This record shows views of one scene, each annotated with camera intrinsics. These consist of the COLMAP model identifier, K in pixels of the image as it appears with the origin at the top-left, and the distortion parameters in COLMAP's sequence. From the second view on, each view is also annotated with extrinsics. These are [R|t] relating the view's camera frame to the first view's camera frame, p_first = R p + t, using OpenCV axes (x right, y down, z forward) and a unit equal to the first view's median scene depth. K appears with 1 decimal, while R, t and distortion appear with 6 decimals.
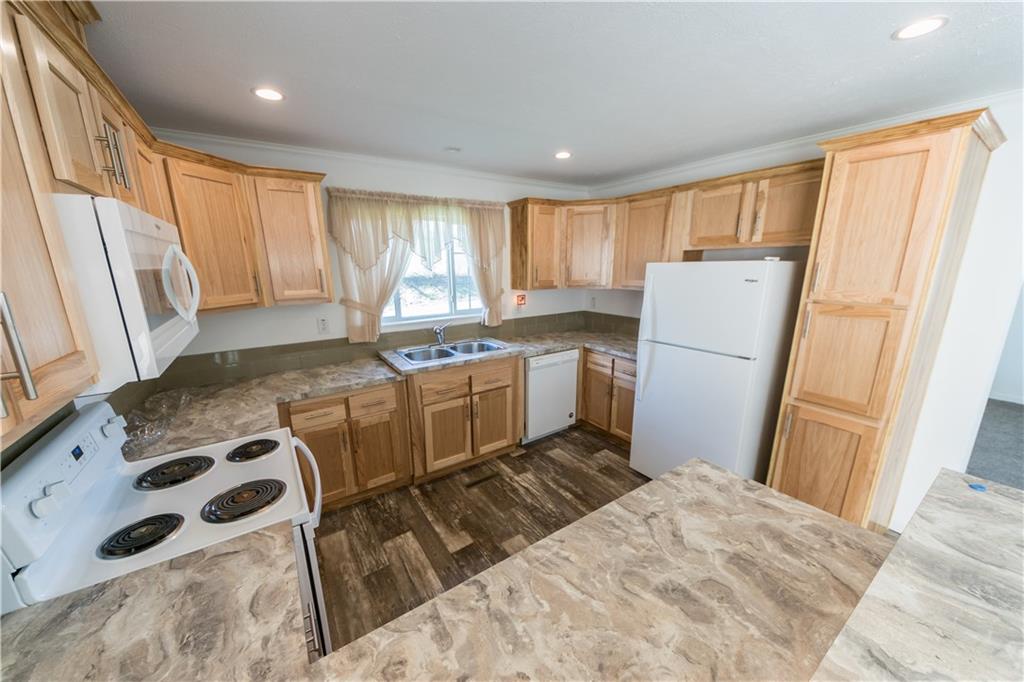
lens RADIAL K [[368.1, 0, 504.2], [0, 368.1, 348.8], [0, 0, 1]] dist [0.012313, -0.004996]
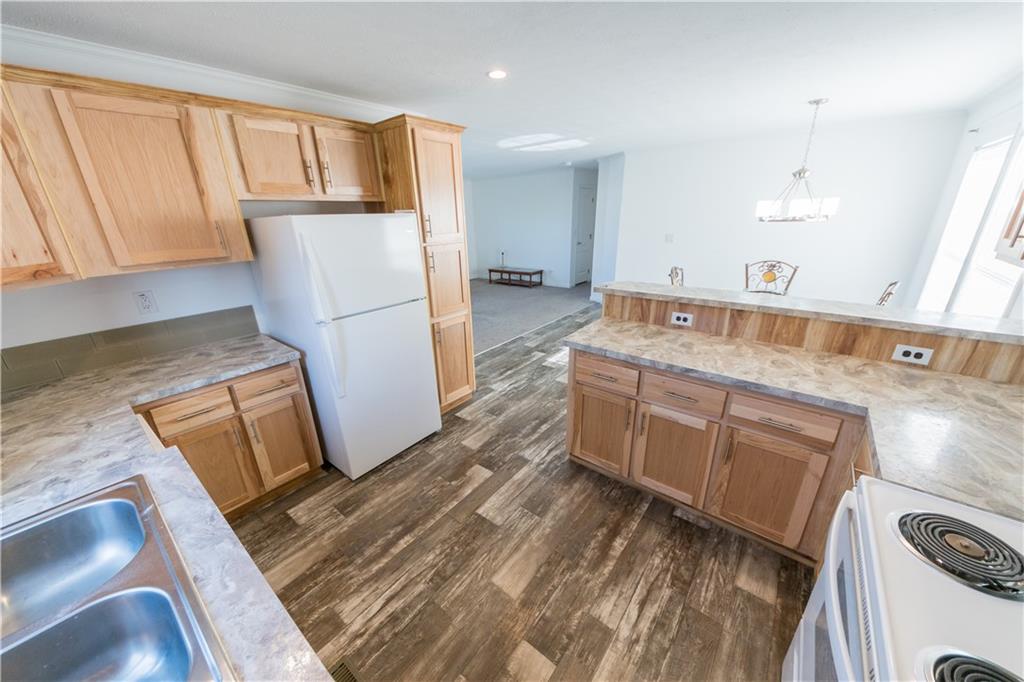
lens RADIAL K [[361.3, 0, 521.0], [0, 361.3, 341.0], [0, 0, 1]] dist [0.000467, -0.000092]
pose [[-0.322886, -0.311667, 0.893649, -0.400187], [0.241630, 0.885787, 0.396228, -0.175950], [-0.915074, 0.343869, -0.210700, 0.767884]]
